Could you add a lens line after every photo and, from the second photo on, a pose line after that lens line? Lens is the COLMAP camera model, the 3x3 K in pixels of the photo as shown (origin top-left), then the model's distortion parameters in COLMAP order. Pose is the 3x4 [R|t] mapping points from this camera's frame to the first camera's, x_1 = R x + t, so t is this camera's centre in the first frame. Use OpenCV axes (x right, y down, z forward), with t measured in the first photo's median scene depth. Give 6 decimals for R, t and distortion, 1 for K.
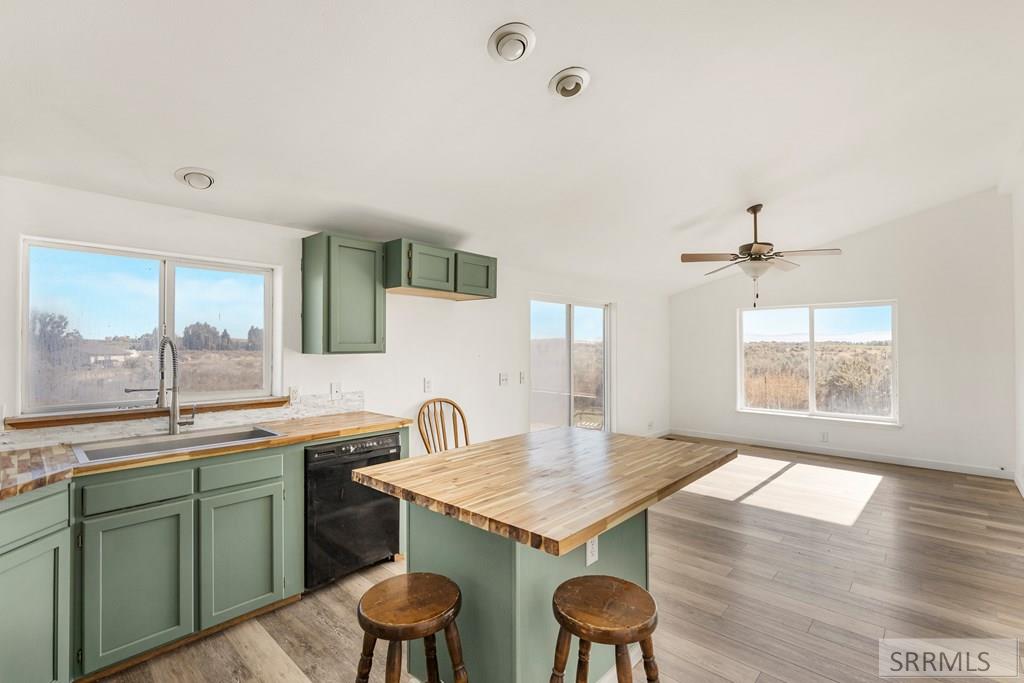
lens RADIAL K [[455.9, 0, 508.1], [0, 455.9, 349.2], [0, 0, 1]] dist [0.000973, -0.001619]
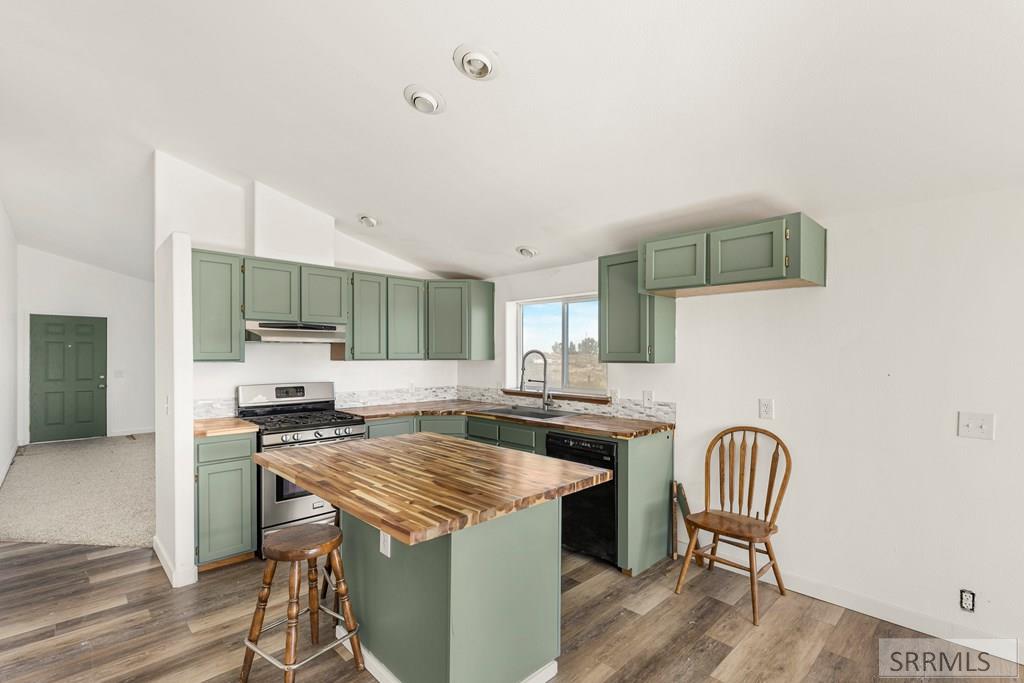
lens RADIAL K [[455.9, 0, 510.8], [0, 455.9, 356.6], [0, 0, 1]] dist [0.000973, -0.001619]
pose [[-0.040034, 0.005444, -0.999183, 0.873797], [-0.009139, 0.999941, 0.005814, -0.010787], [0.999157, 0.009364, -0.039982, 0.930588]]
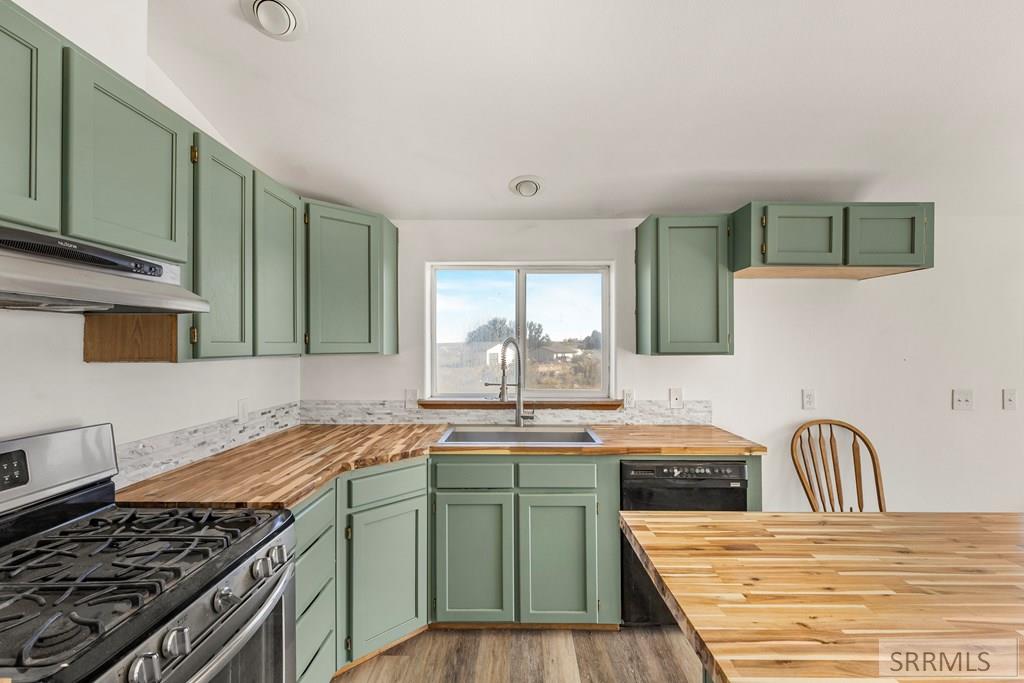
lens RADIAL K [[455.9, 0, 510.2], [0, 455.9, 343.1], [0, 0, 1]] dist [0.000973, -0.001619]
pose [[0.672564, -0.004695, -0.740024, 0.063844], [-0.004568, 0.999934, -0.010495, -0.001994], [0.740025, 0.010439, 0.672498, 0.242211]]
